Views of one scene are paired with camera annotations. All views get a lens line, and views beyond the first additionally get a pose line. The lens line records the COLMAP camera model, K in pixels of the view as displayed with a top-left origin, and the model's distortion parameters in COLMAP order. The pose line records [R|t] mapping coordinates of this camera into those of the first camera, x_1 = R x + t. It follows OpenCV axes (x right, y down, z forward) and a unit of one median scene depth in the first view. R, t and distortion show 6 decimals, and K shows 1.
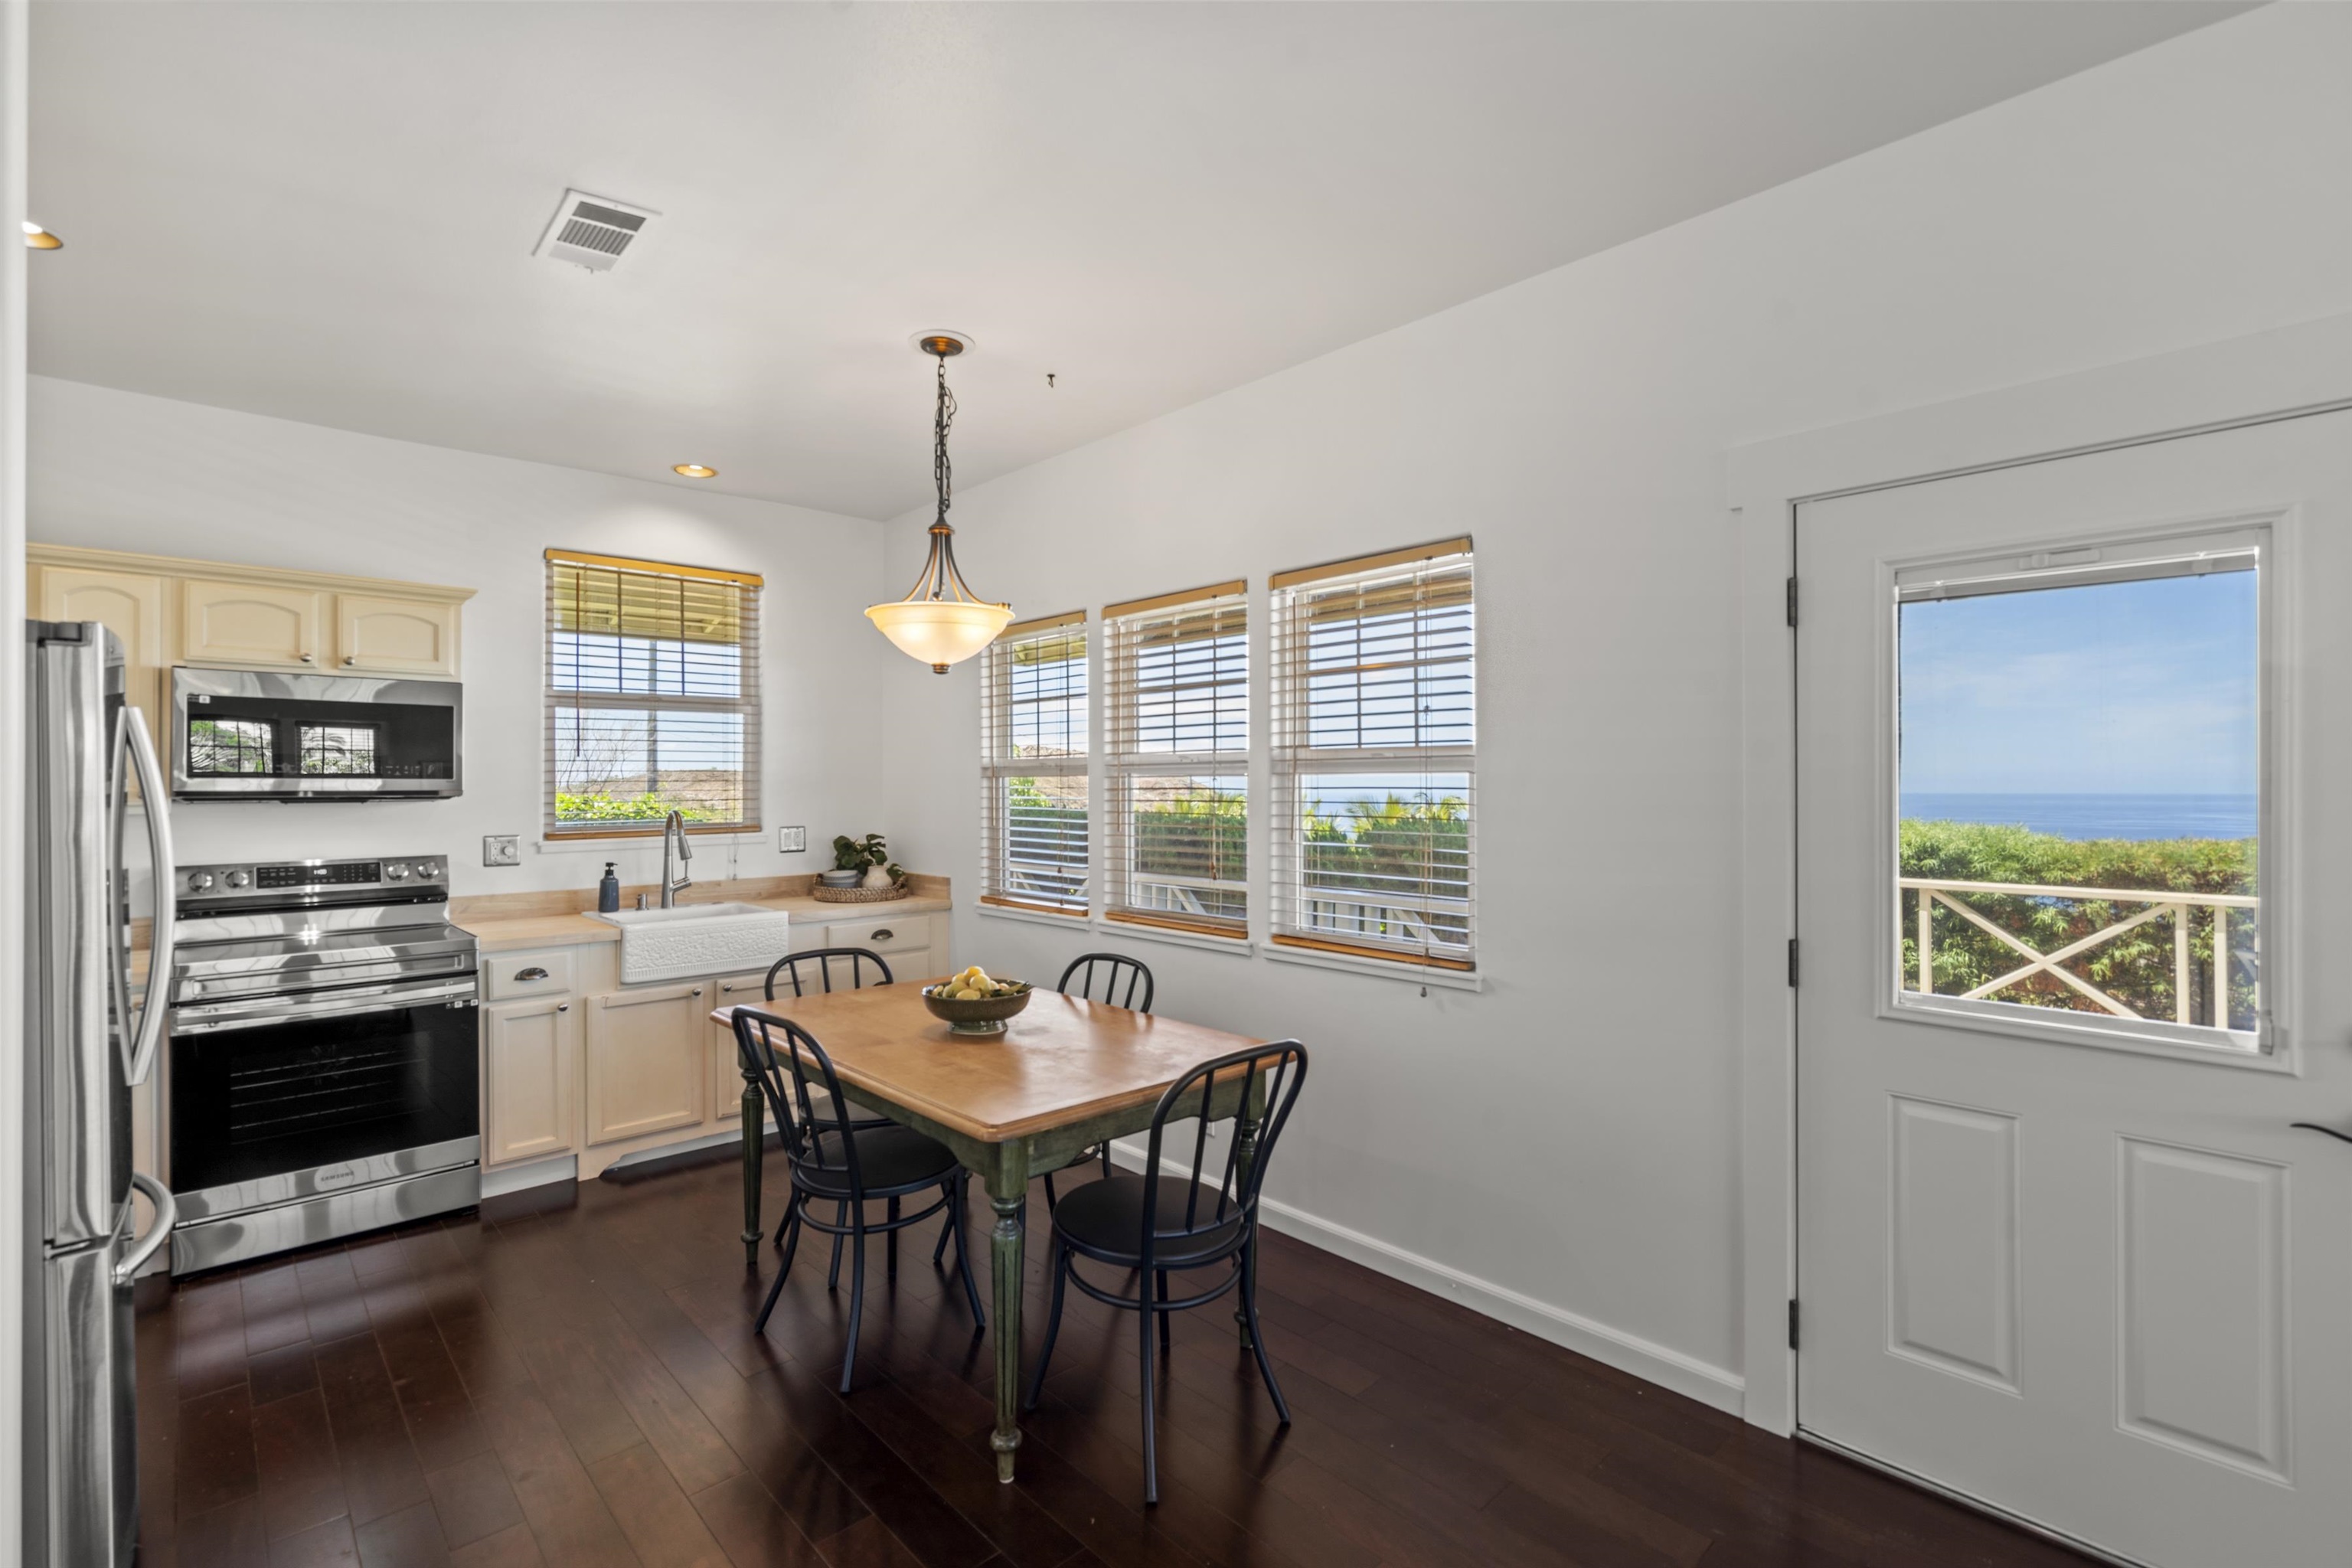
lens RADIAL K [[1055.7, 0, 1172.5], [0, 1055.7, 778.0], [0, 0, 1]] dist [-0.002277, 0.000861]
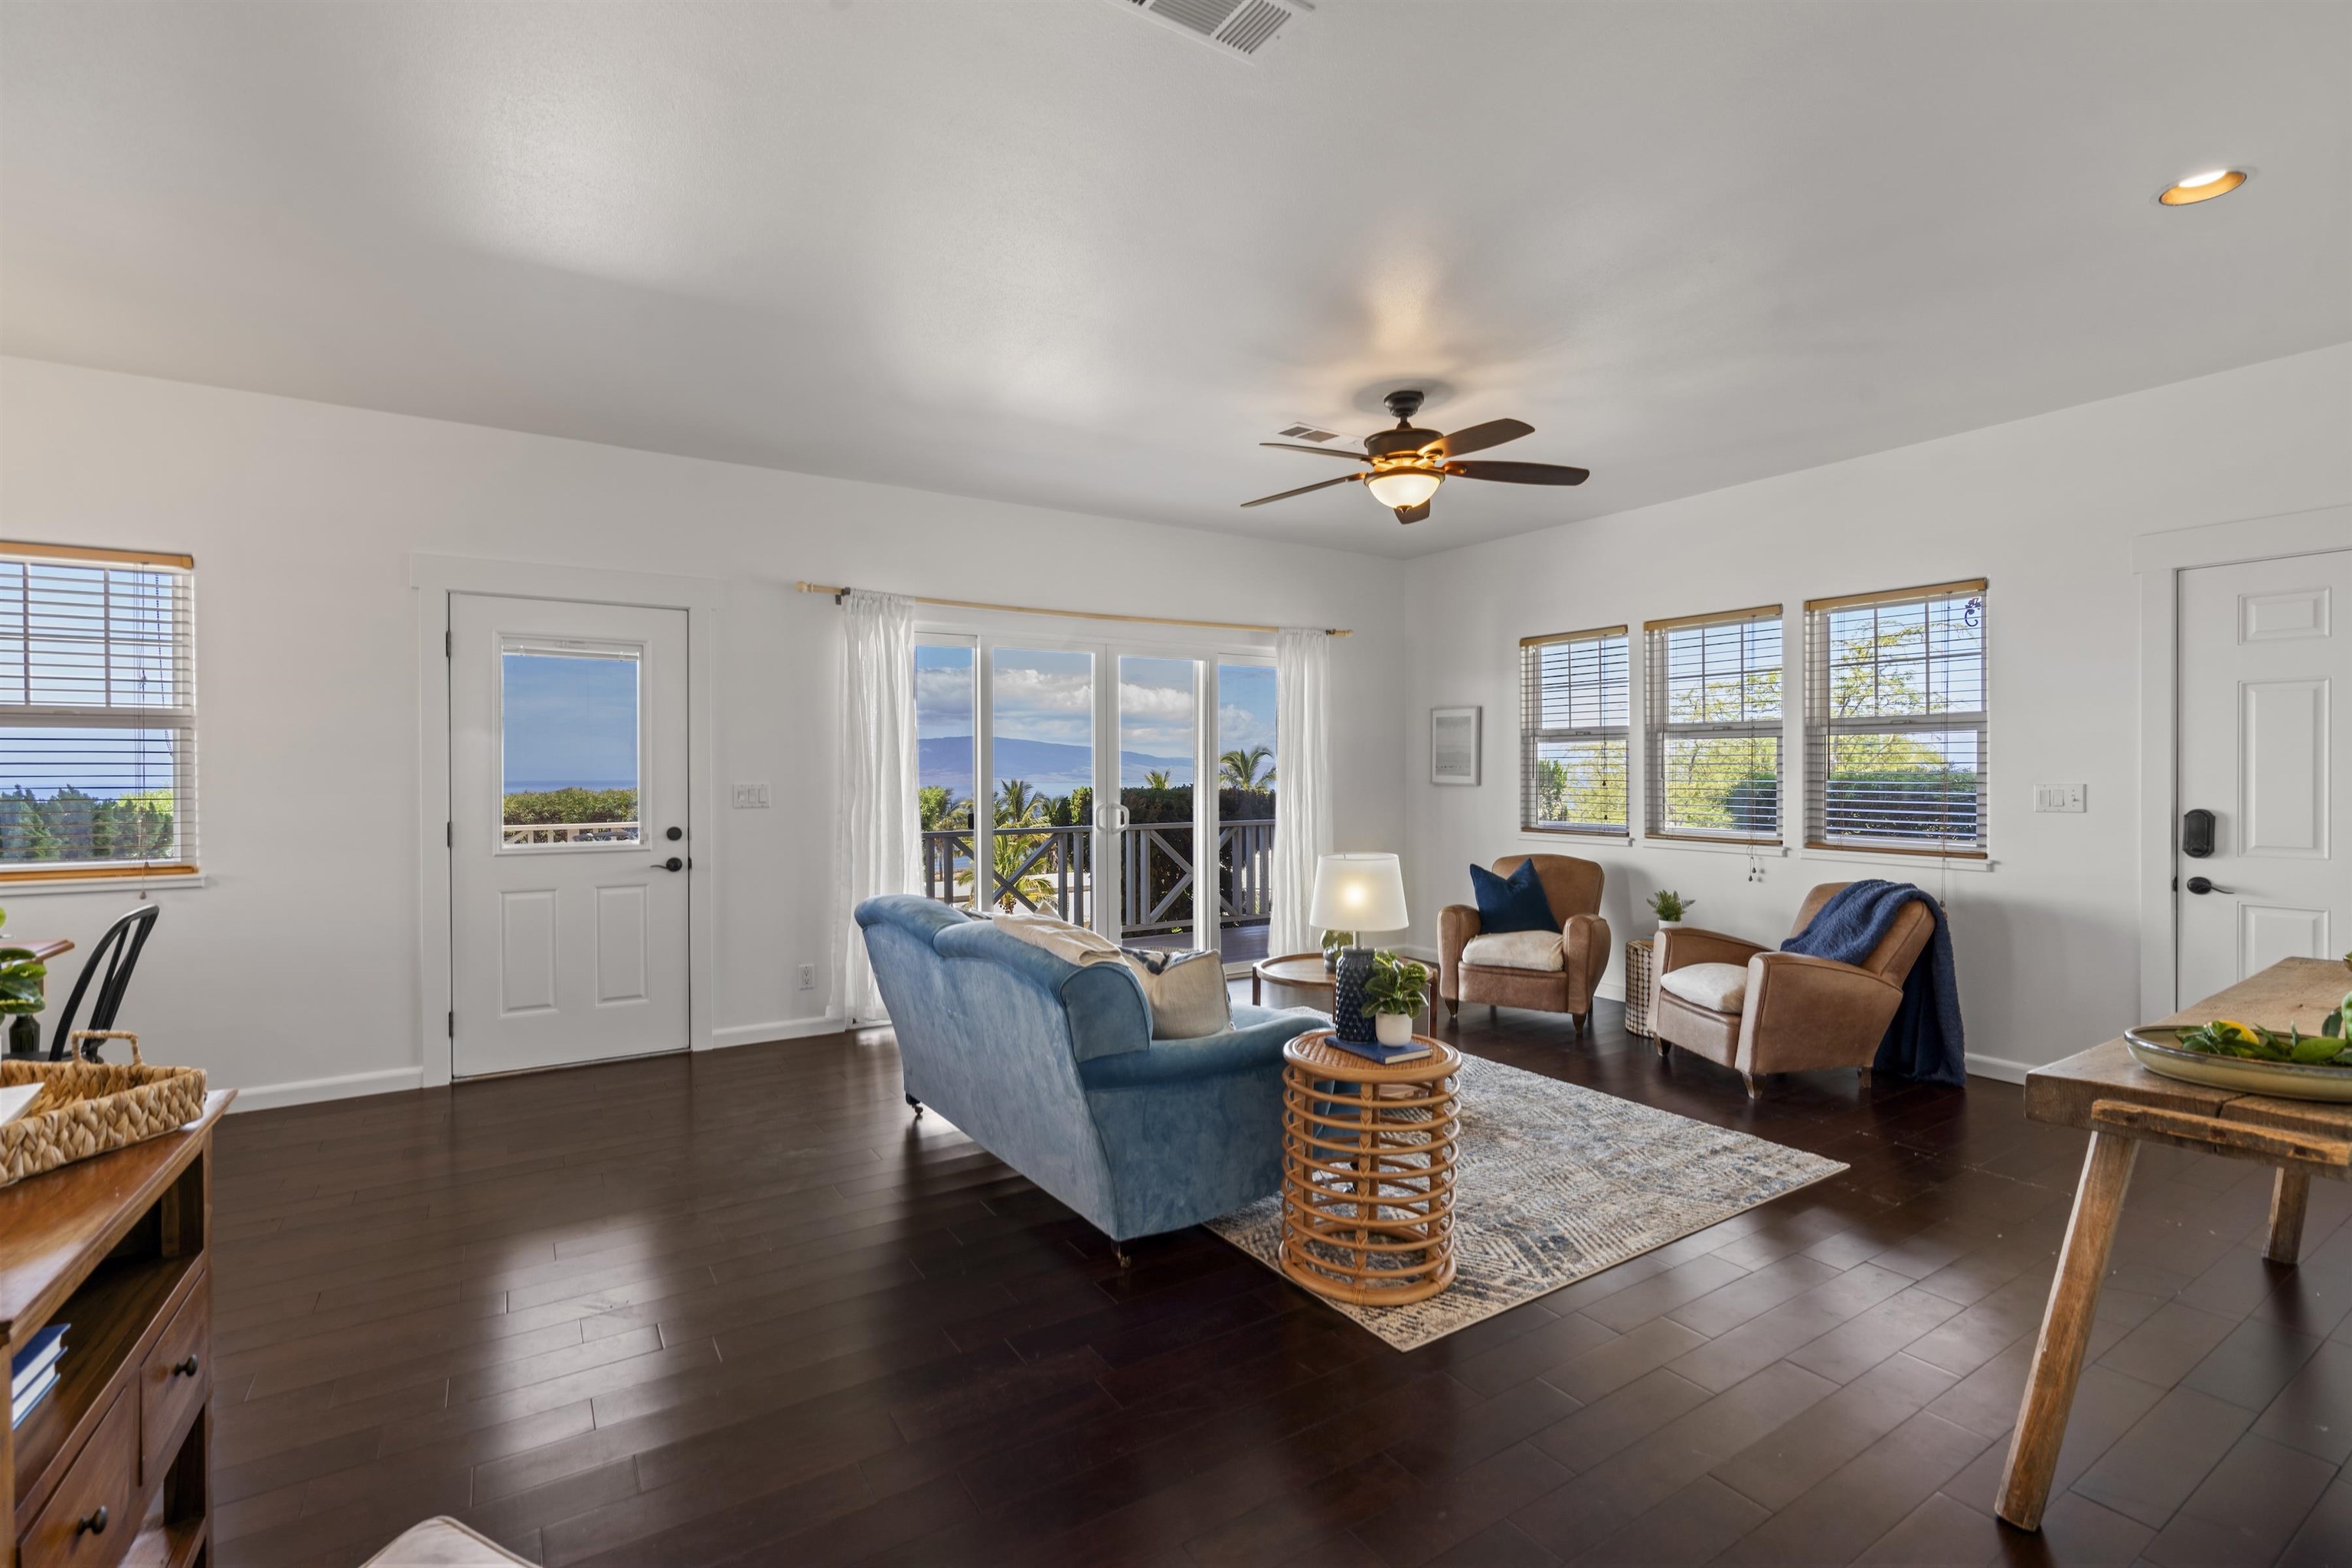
lens RADIAL K [[1055.7, 0, 1172.5], [0, 1055.7, 778.0], [0, 0, 1]] dist [-0.002277, 0.000861]
pose [[0.191265, -0.007482, 0.981510, -0.595761], [-0.000186, 0.999971, 0.007659, 0.033615], [-0.981538, -0.001647, 0.191258, -0.372199]]
